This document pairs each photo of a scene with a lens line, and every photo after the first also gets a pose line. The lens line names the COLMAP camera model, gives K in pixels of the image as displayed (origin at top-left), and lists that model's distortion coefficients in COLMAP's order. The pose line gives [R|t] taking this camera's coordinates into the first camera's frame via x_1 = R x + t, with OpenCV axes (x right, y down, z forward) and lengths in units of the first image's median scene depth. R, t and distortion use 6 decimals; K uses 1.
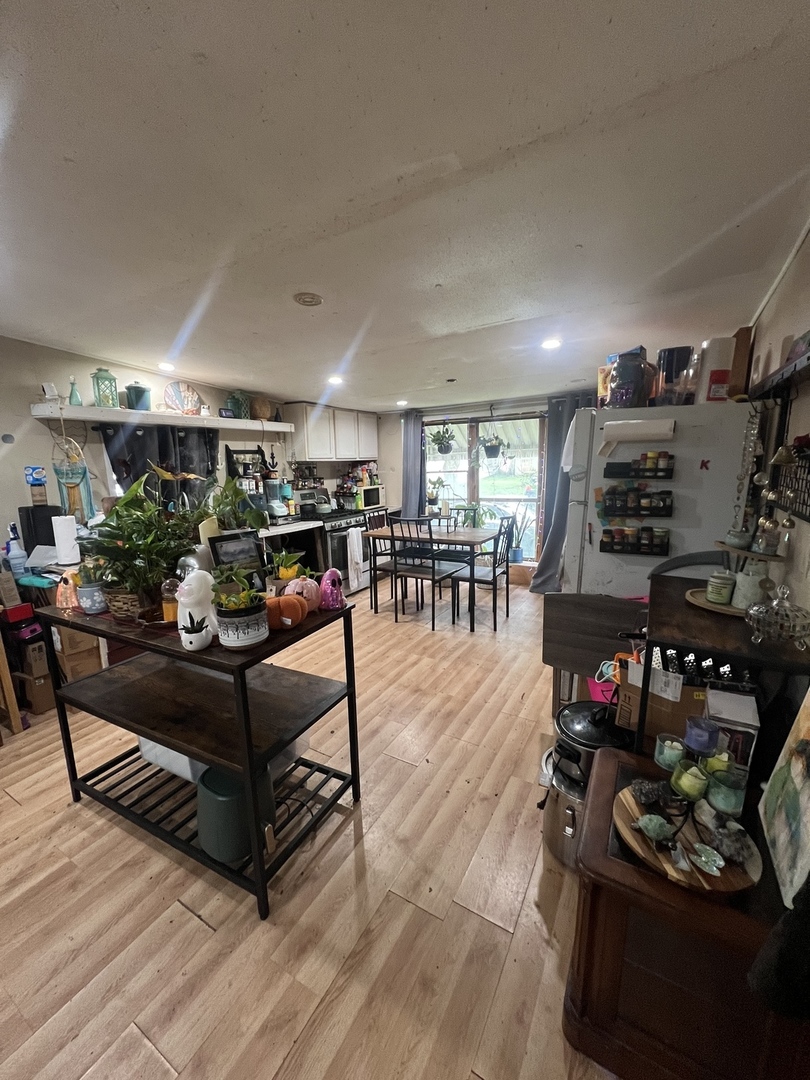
lens RADIAL K [[427.7, 0, 402.6], [0, 427.7, 541.8], [0, 0, 1]] dist [-0.001786, -0.000047]
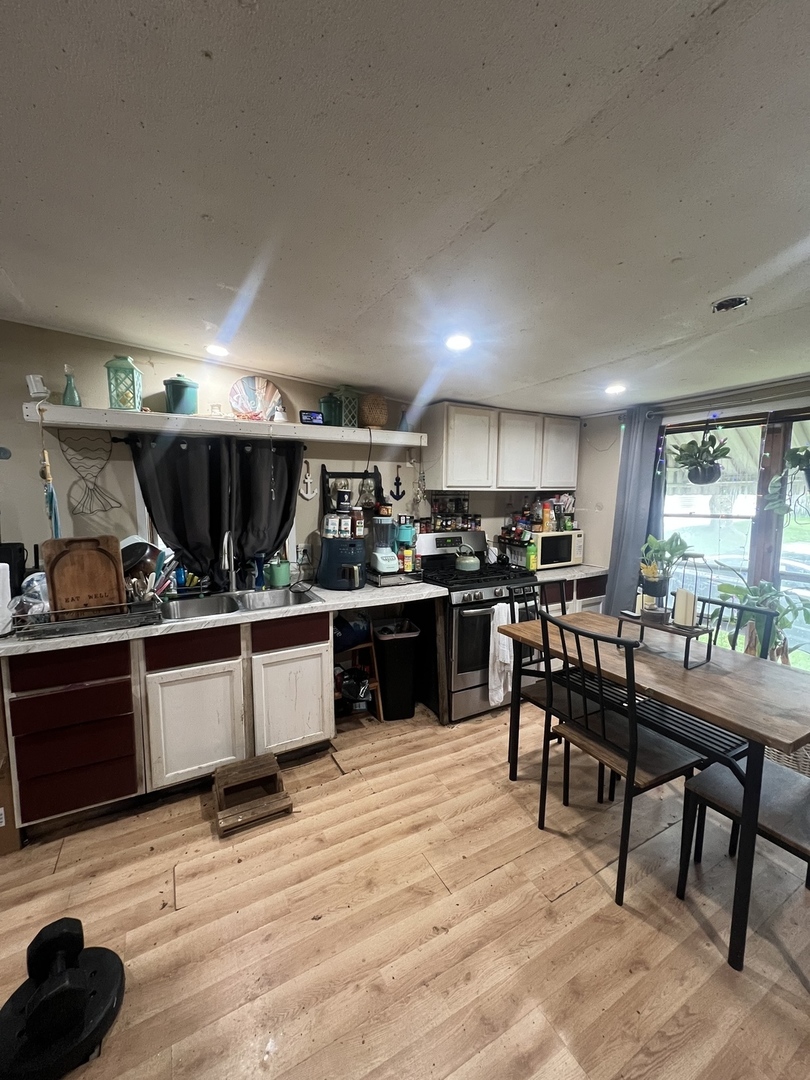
lens RADIAL K [[428.8, 0, 404.1], [0, 428.8, 541.5], [0, 0, 1]] dist [-0.002460, -0.000309]
pose [[0.863918, 0.086281, -0.496187, 0.054835], [-0.116668, 0.992702, -0.030514, -0.085355], [0.489933, 0.084251, 0.867679, 0.414278]]
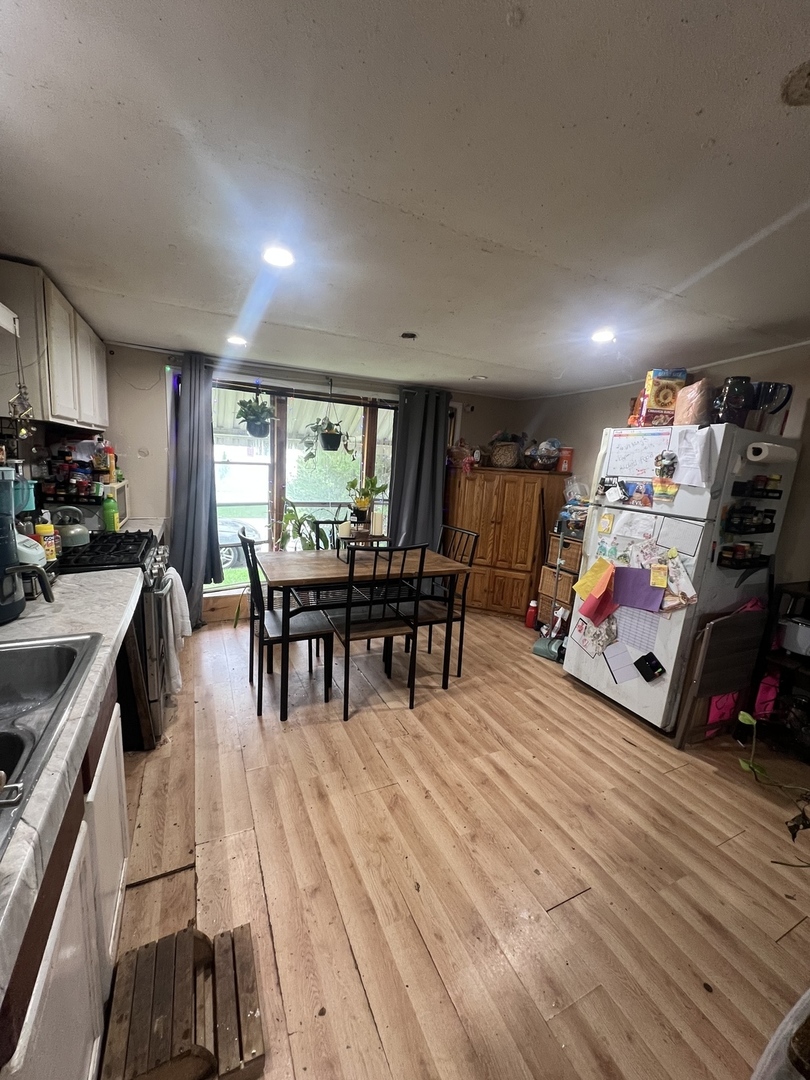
lens RADIAL K [[427.7, 0, 403.0], [0, 427.7, 540.3], [0, 0, 1]] dist [-0.001786, -0.000047]
pose [[0.555727, -0.090175, 0.826460, -0.380656], [0.075702, 0.995459, 0.057711, -0.077196], [-0.827911, 0.030493, 0.560030, 0.512035]]
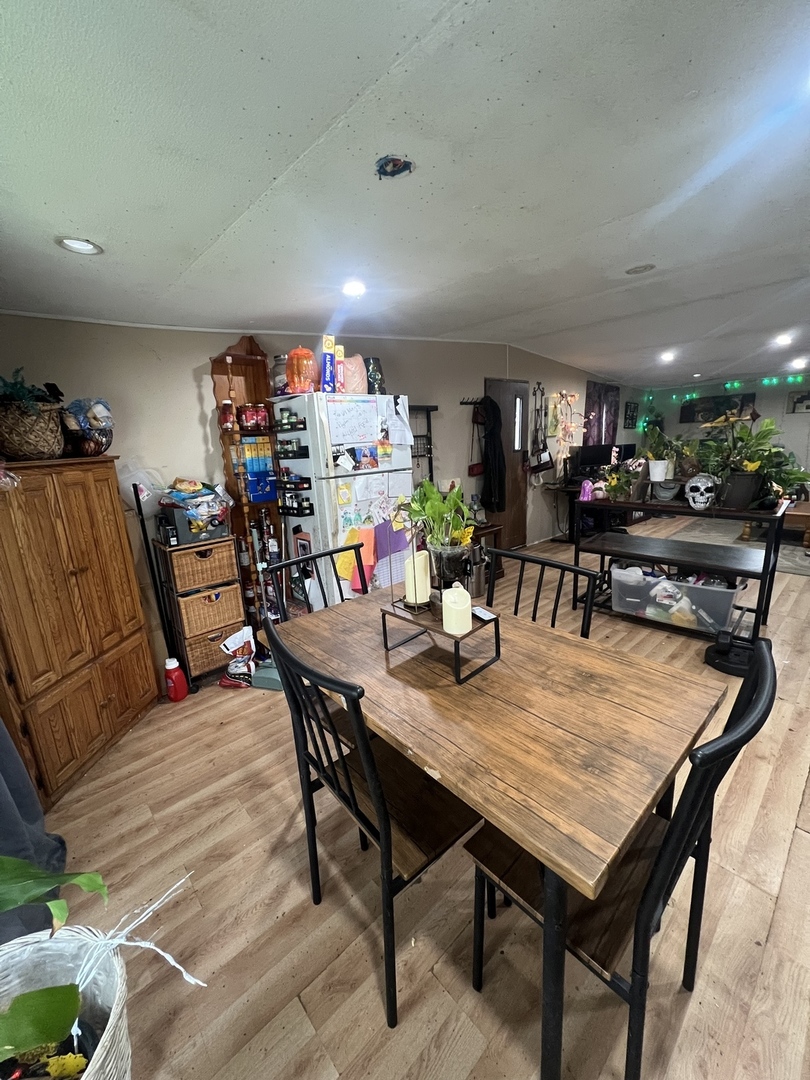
lens RADIAL K [[428.8, 0, 404.6], [0, 428.8, 539.3], [0, 0, 1]] dist [-0.002460, -0.000309]
pose [[-0.949899, -0.001552, 0.312554, 0.009035], [0.127469, 0.911124, 0.391924, -0.203438], [-0.285384, 0.412129, -0.865278, 1.104851]]
